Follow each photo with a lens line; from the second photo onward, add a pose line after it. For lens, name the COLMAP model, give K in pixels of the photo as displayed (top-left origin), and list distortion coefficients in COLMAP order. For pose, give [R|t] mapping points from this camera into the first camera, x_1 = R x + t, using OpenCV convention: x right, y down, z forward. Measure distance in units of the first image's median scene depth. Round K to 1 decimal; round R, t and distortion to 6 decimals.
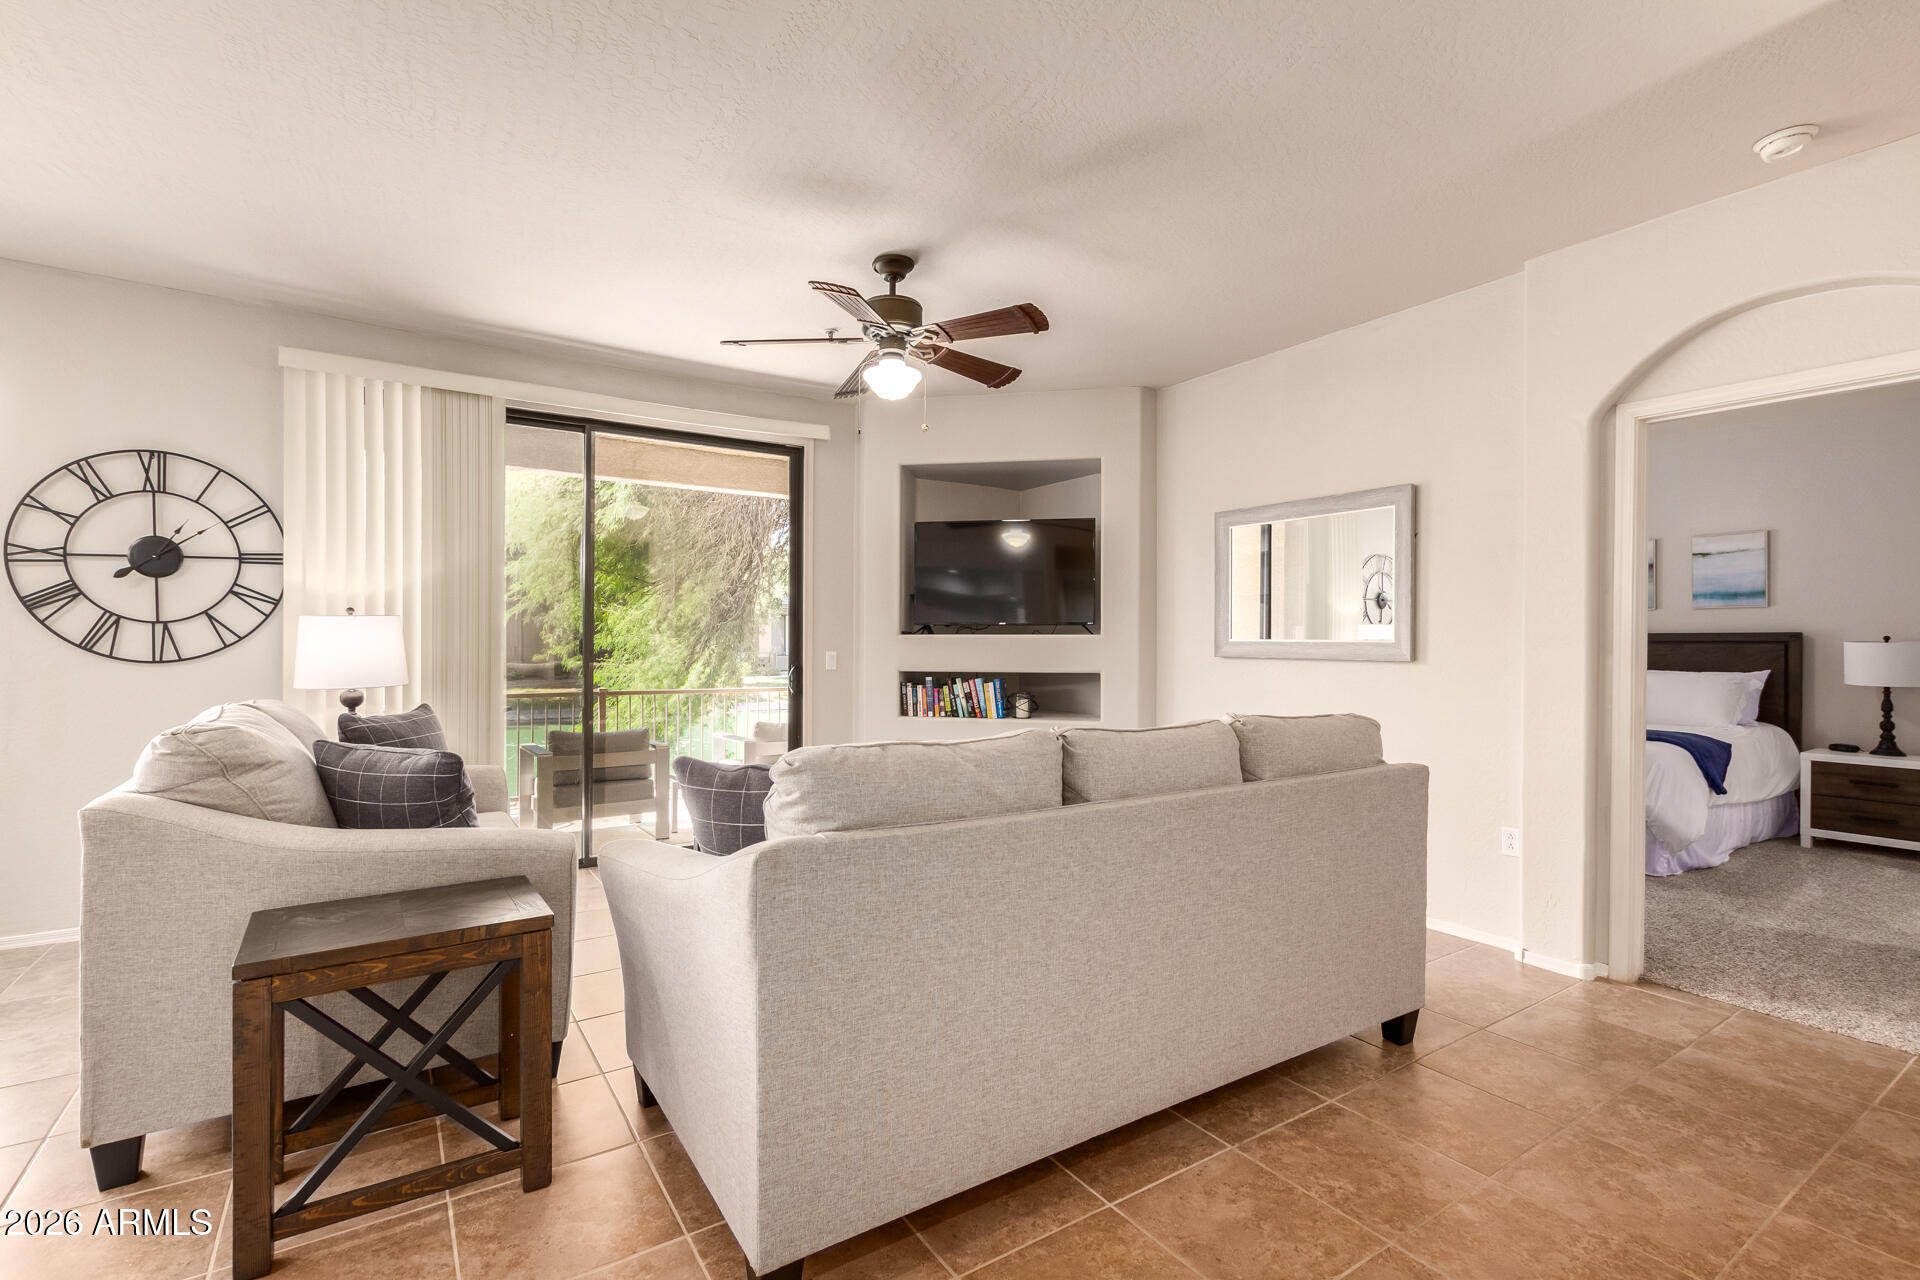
lens RADIAL K [[889.1, 0, 950.6], [0, 889.1, 645.3], [0, 0, 1]] dist [0.004103, -0.000557]
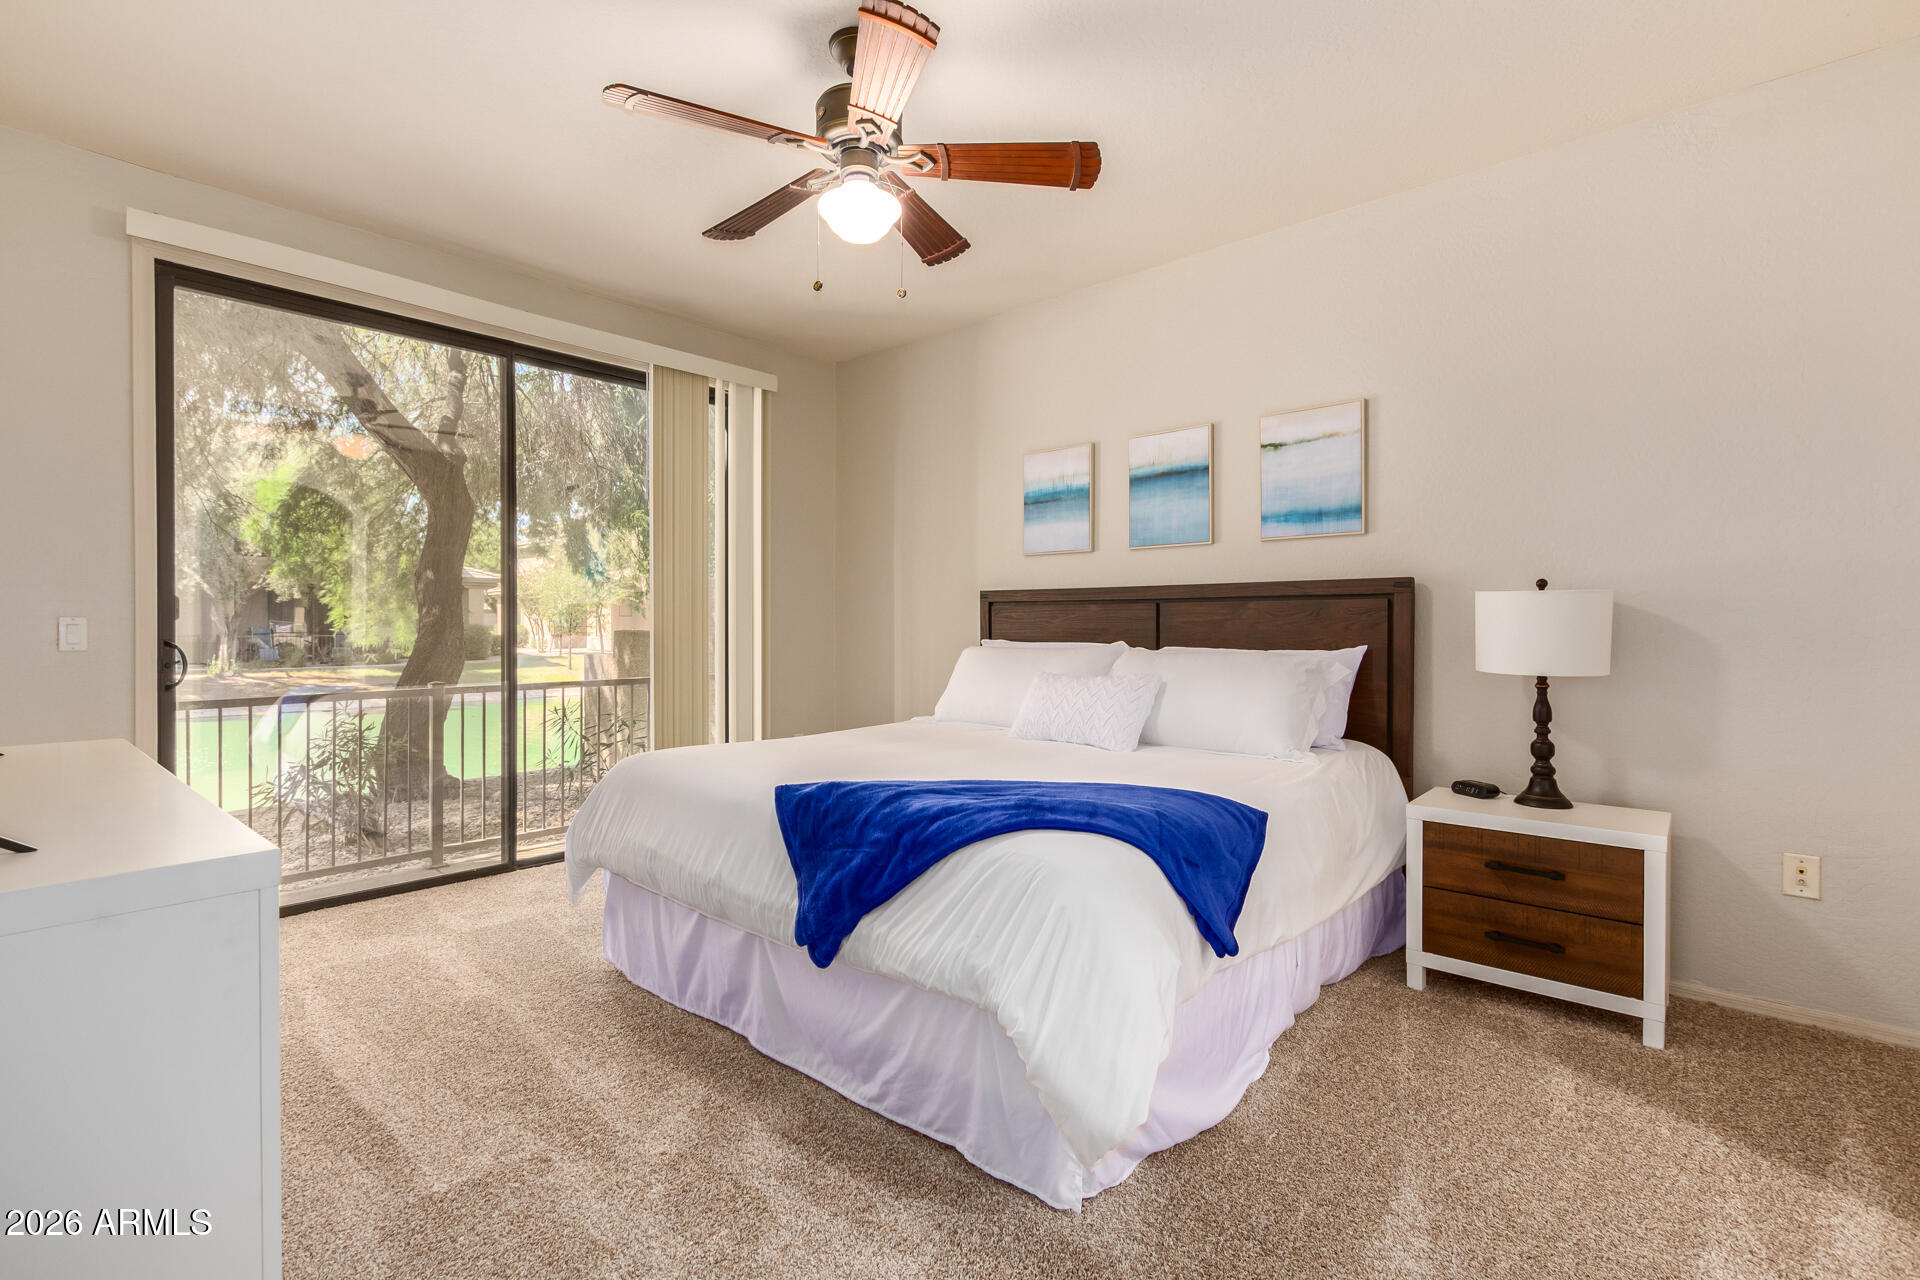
lens RADIAL K [[889.1, 0, 950.6], [0, 889.1, 645.3], [0, 0, 1]] dist [0.004103, -0.000557]
pose [[0.966976, -0.010901, 0.254635, 0.566348], [0.006834, 0.999835, 0.016852, 0.017304], [-0.254776, -0.014555, 0.966890, 0.569428]]
